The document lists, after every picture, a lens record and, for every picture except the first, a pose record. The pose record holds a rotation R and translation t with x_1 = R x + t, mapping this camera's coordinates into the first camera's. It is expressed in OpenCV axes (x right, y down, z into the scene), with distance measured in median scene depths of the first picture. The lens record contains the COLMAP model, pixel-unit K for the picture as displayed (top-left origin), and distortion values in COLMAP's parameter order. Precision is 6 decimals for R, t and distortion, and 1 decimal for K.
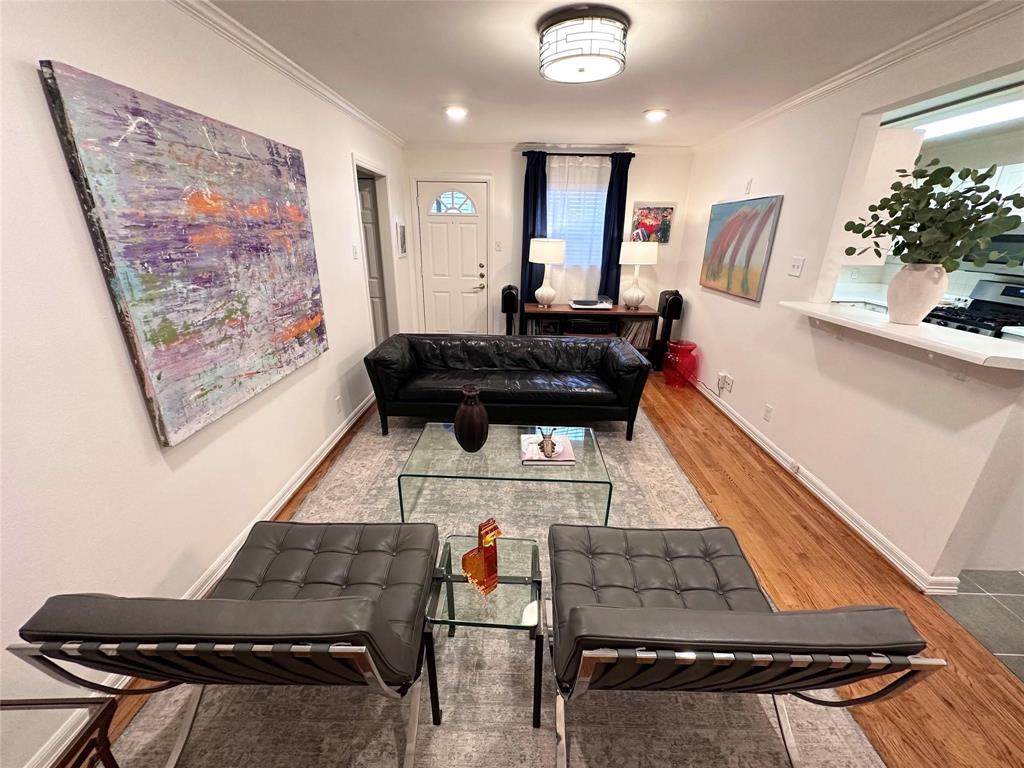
lens RADIAL K [[408.9, 0, 513.8], [0, 408.9, 383.4], [0, 0, 1]] dist [-0.001905, 0.000223]
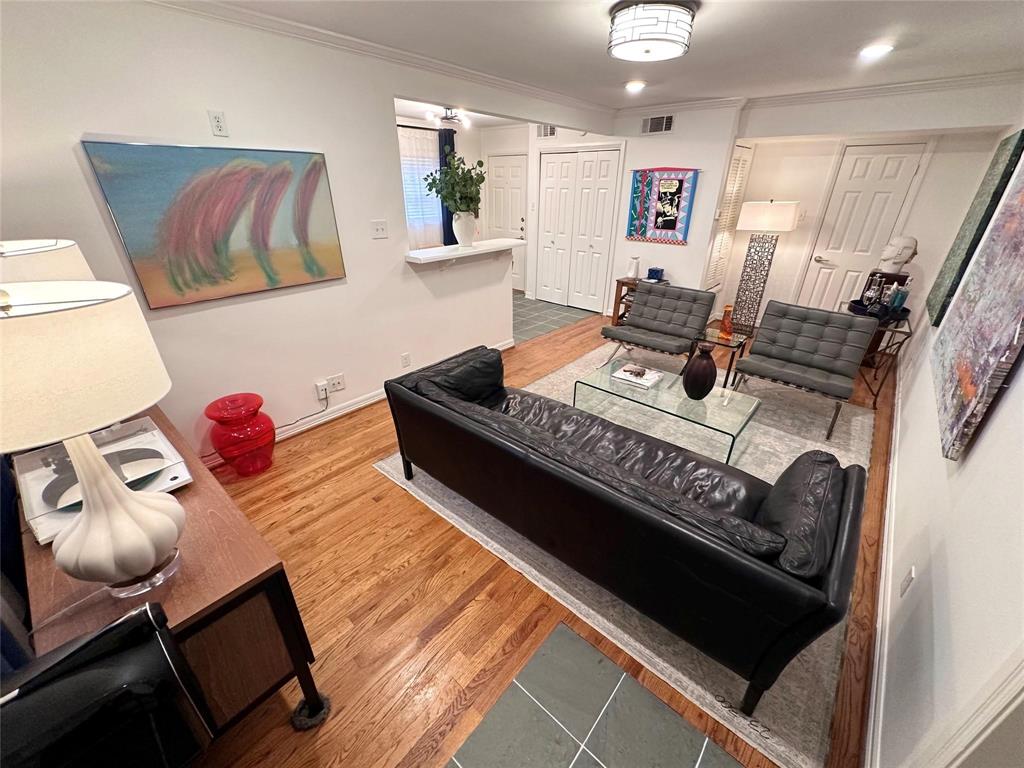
lens RADIAL K [[408.9, 0, 513.8], [0, 408.9, 383.4], [0, 0, 1]] dist [-0.001905, 0.000223]
pose [[-0.763415, -0.303684, 0.570065, -0.424035], [0.208226, 0.719747, 0.662274, -0.877756], [-0.611424, 0.624292, -0.486230, 2.167776]]
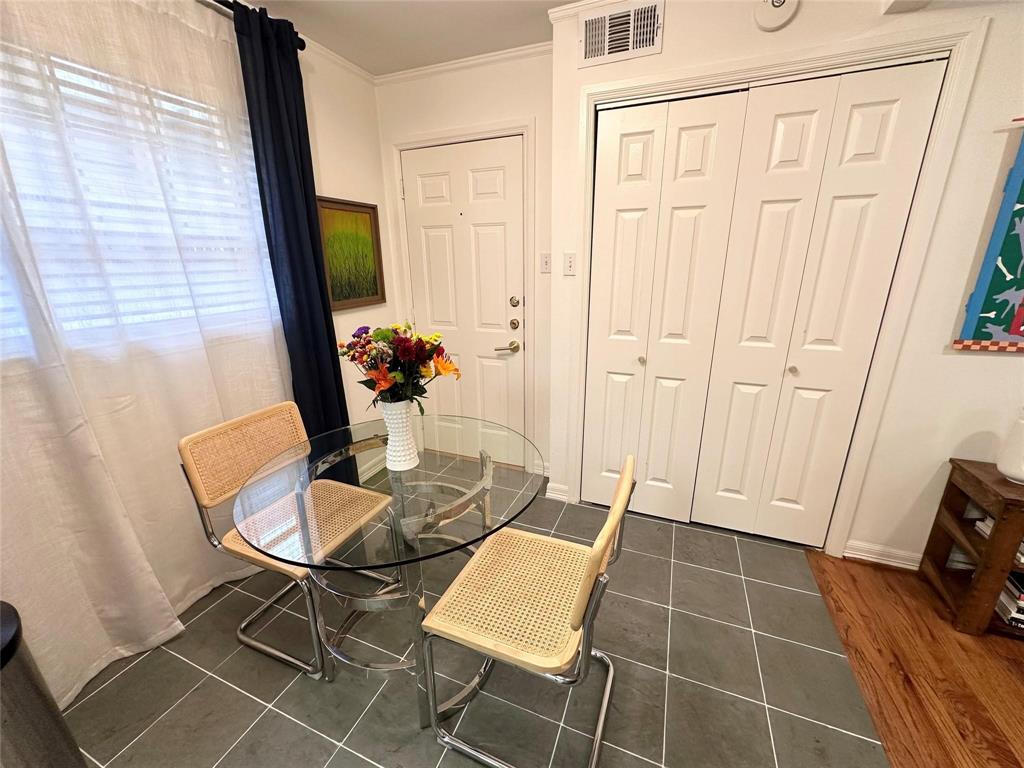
lens RADIAL K [[408.9, 0, 513.8], [0, 408.9, 383.4], [0, 0, 1]] dist [-0.001905, 0.000223]
pose [[-0.932950, -0.105386, 0.344234, 1.284297], [0.128963, 0.794901, 0.592875, -0.205705], [-0.336113, 0.597516, -0.728013, 0.820360]]
